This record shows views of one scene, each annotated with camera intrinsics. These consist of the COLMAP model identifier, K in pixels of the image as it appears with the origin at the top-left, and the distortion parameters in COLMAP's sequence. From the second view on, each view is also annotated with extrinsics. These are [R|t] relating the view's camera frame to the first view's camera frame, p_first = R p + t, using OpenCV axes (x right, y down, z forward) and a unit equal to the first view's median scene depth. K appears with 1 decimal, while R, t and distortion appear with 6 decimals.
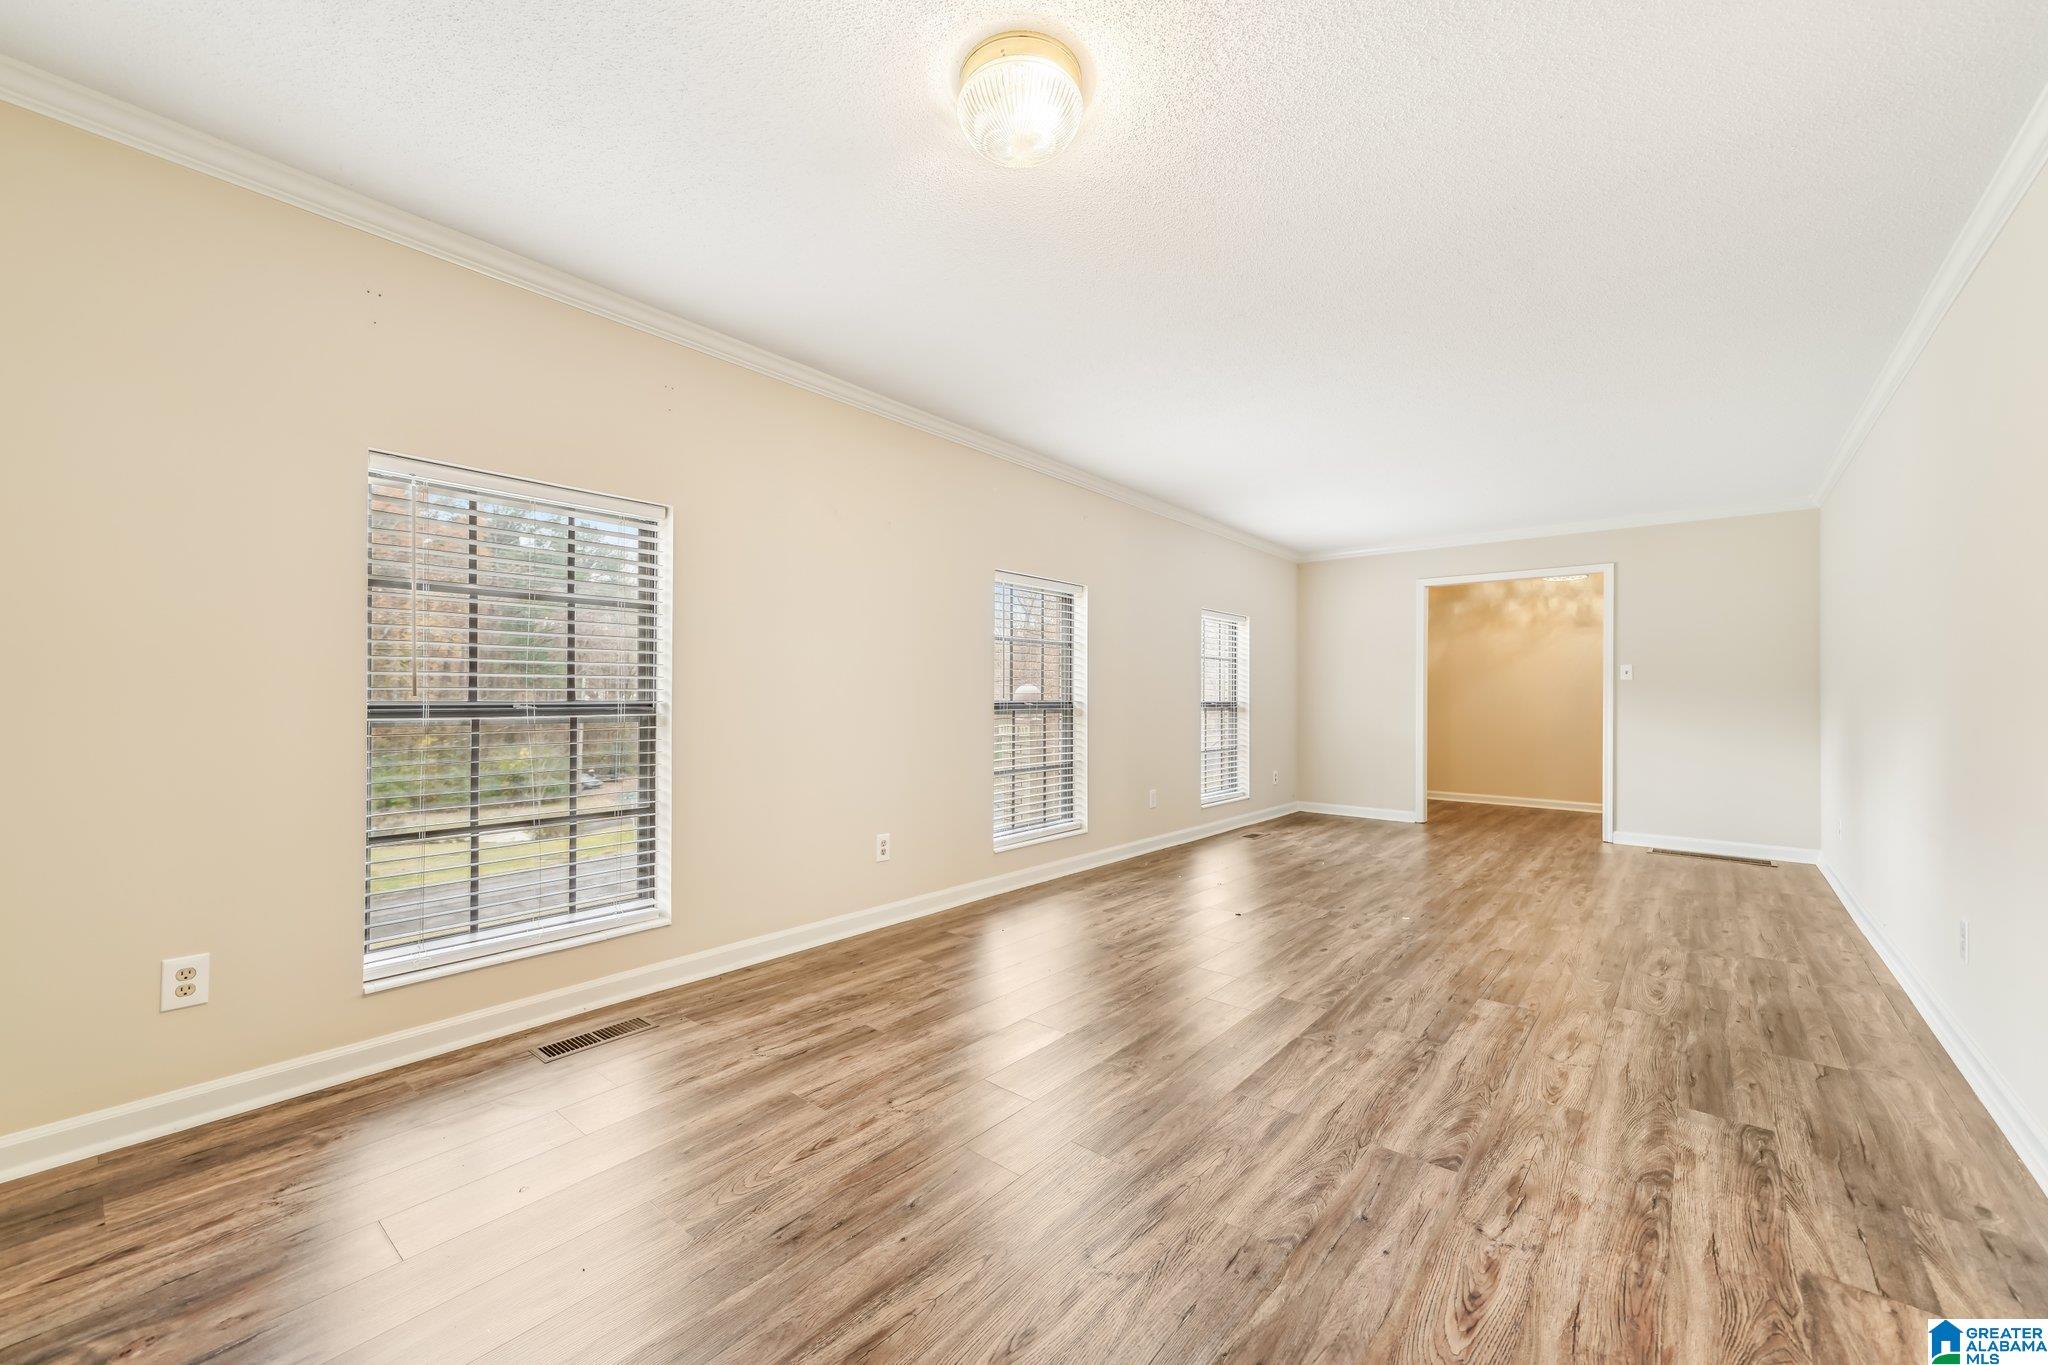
lens RADIAL K [[808.4, 0, 1019.3], [0, 808.4, 692.1], [0, 0, 1]] dist [0.039396, -0.000146]
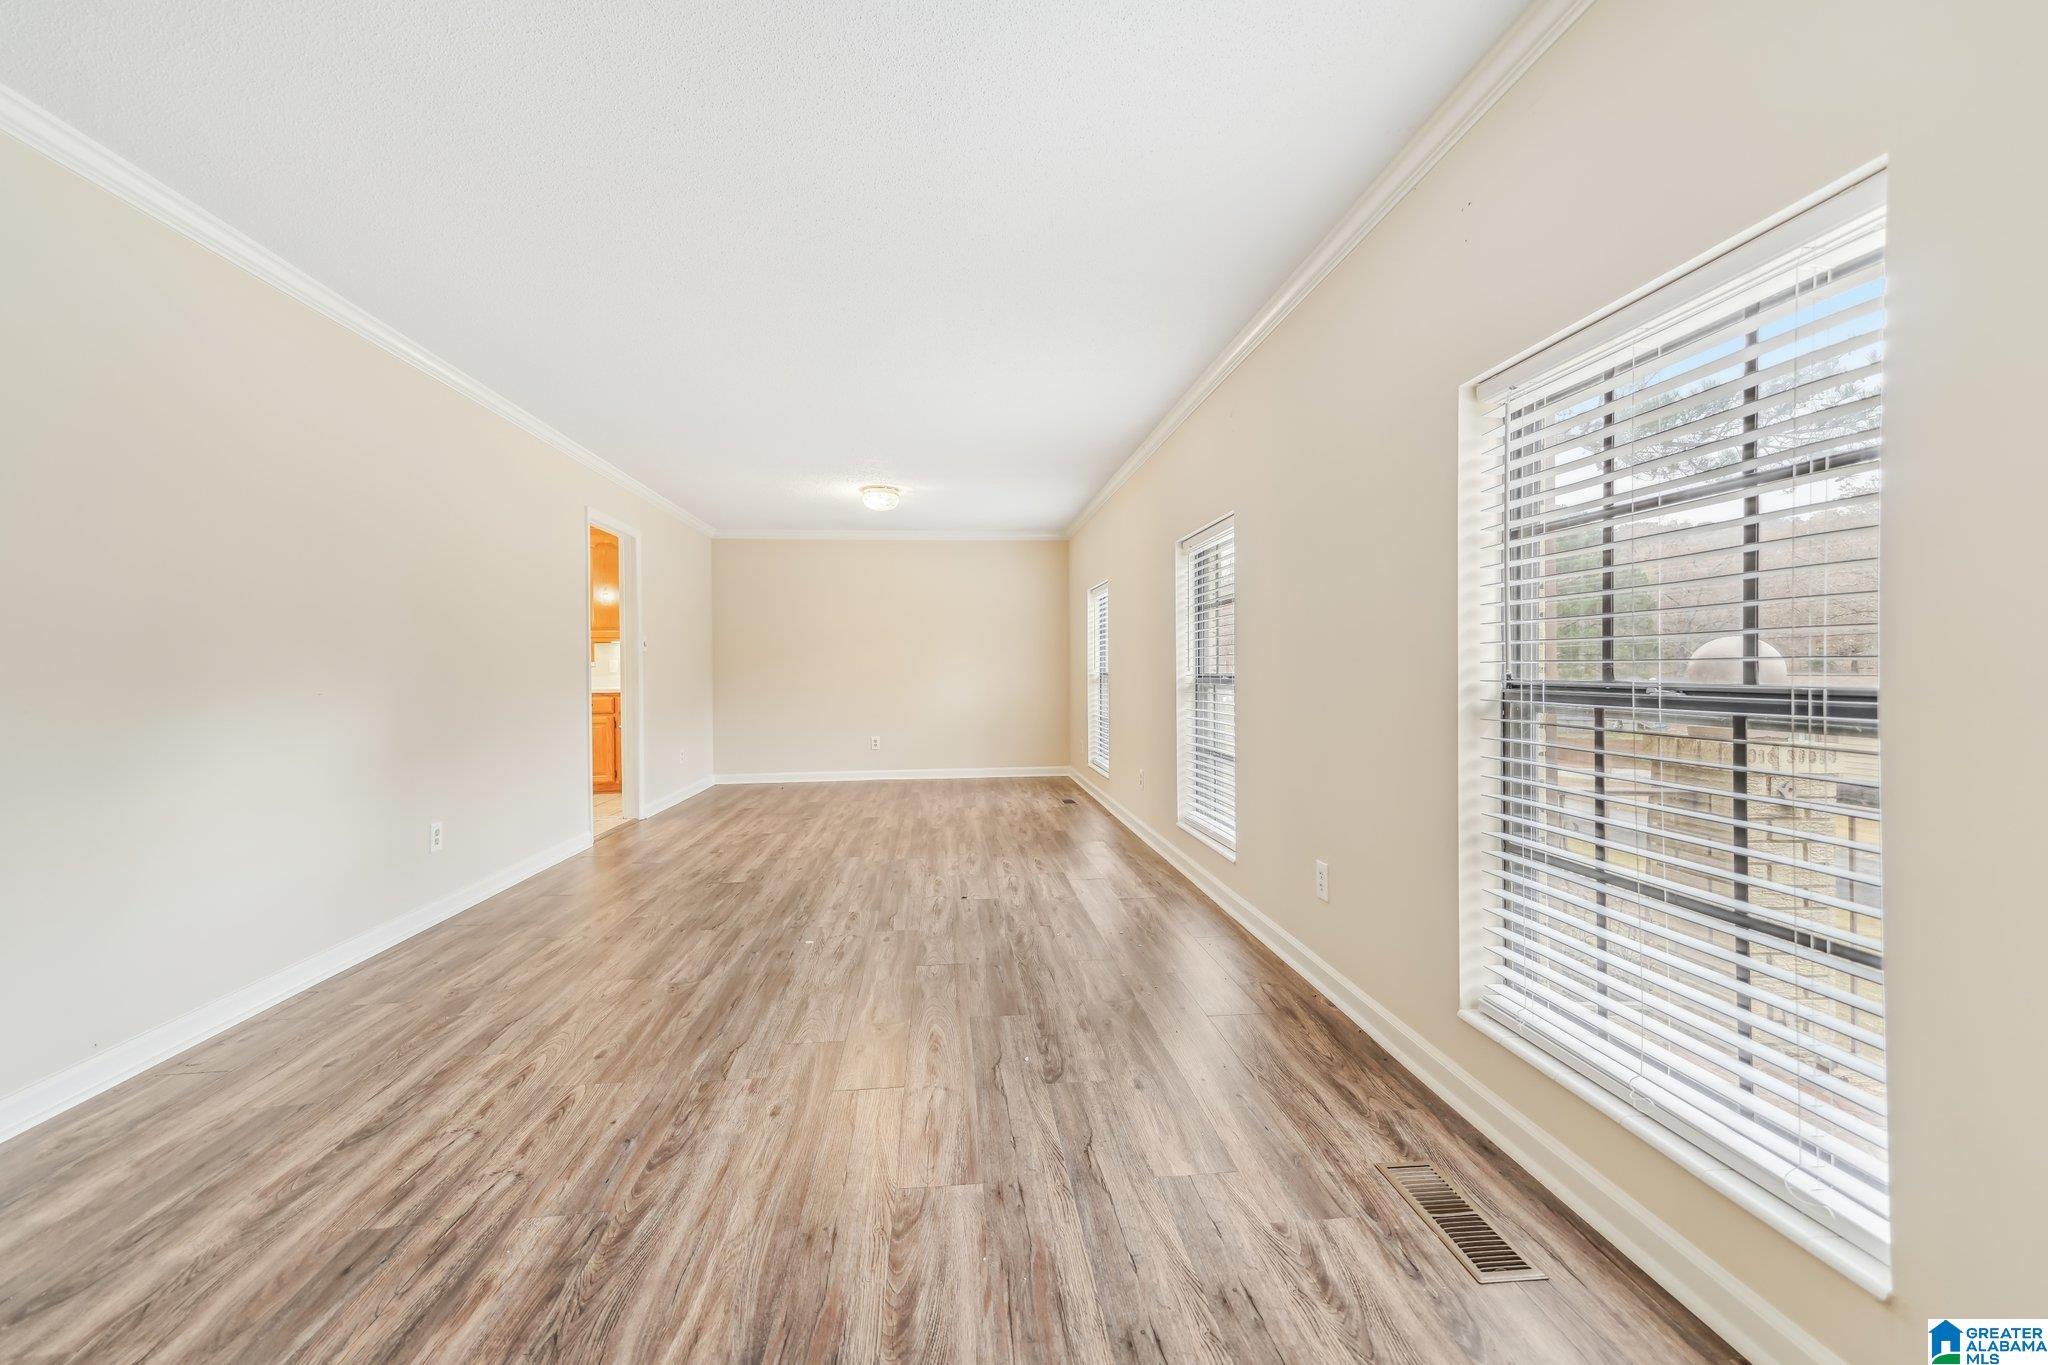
lens RADIAL K [[799.4, 0, 1051.0], [0, 799.4, 661.6], [0, 0, 1]] dist [0.013239, -0.000049]
pose [[-0.677817, -0.009714, -0.735166, 0.935086], [0.000260, 0.999909, -0.013452, 0.007395], [0.735230, -0.009309, -0.677753, 1.788347]]
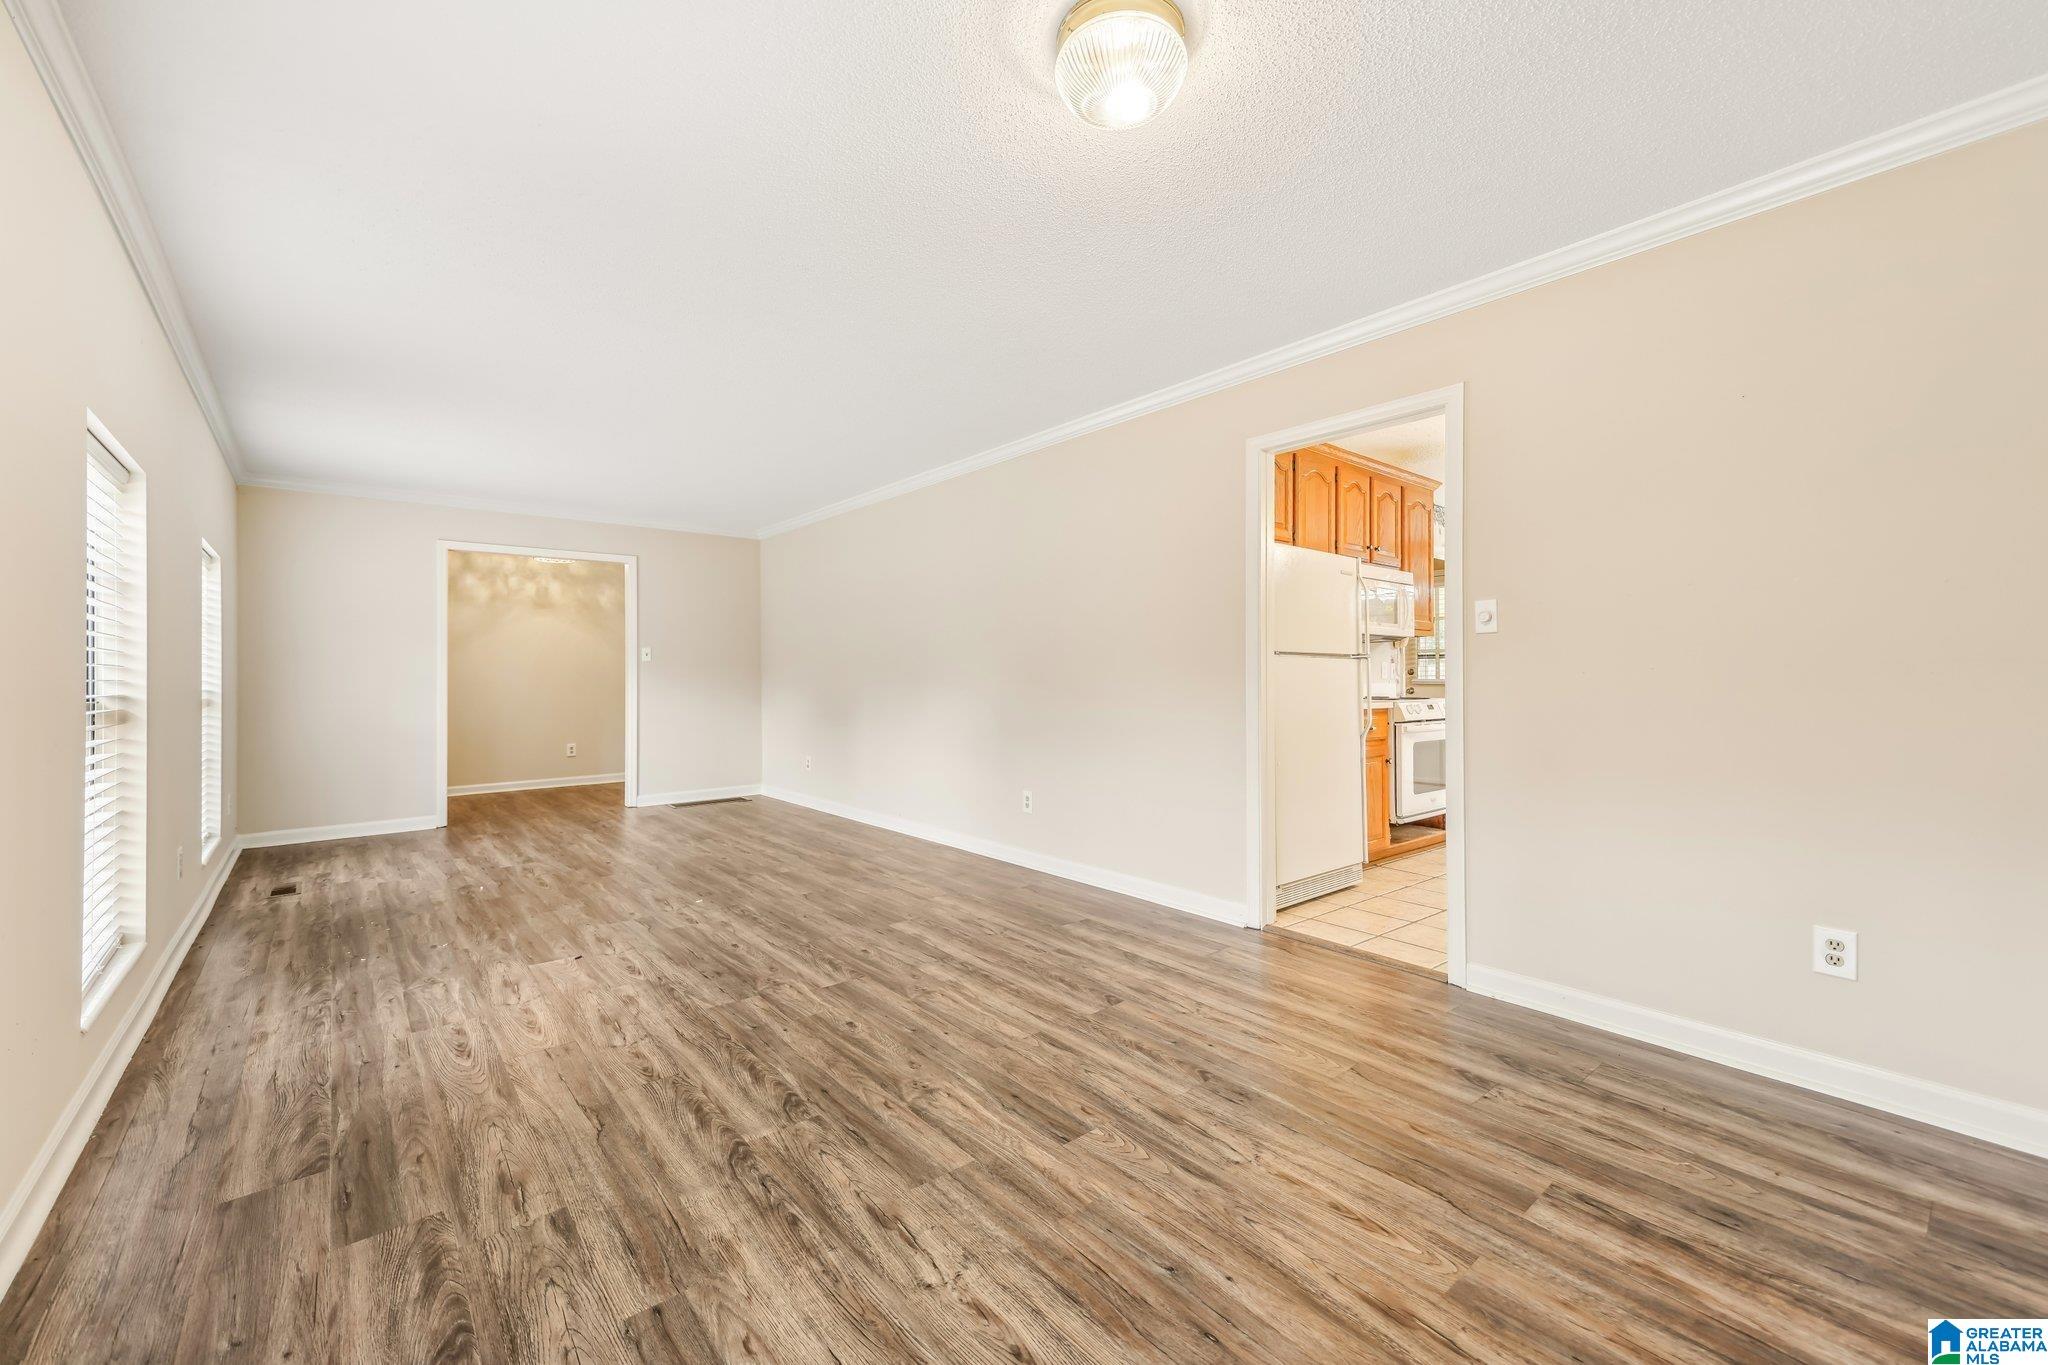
lens RADIAL K [[819.4, 0, 1024.0], [0, 819.4, 682.5], [0, 0, 1]] dist [0.020541, 0.000148]
pose [[0.180549, -0.019914, 0.983364, -0.452968], [0.005066, 0.999801, 0.019316, -0.006848], [-0.983553, 0.001495, 0.180614, 0.445791]]
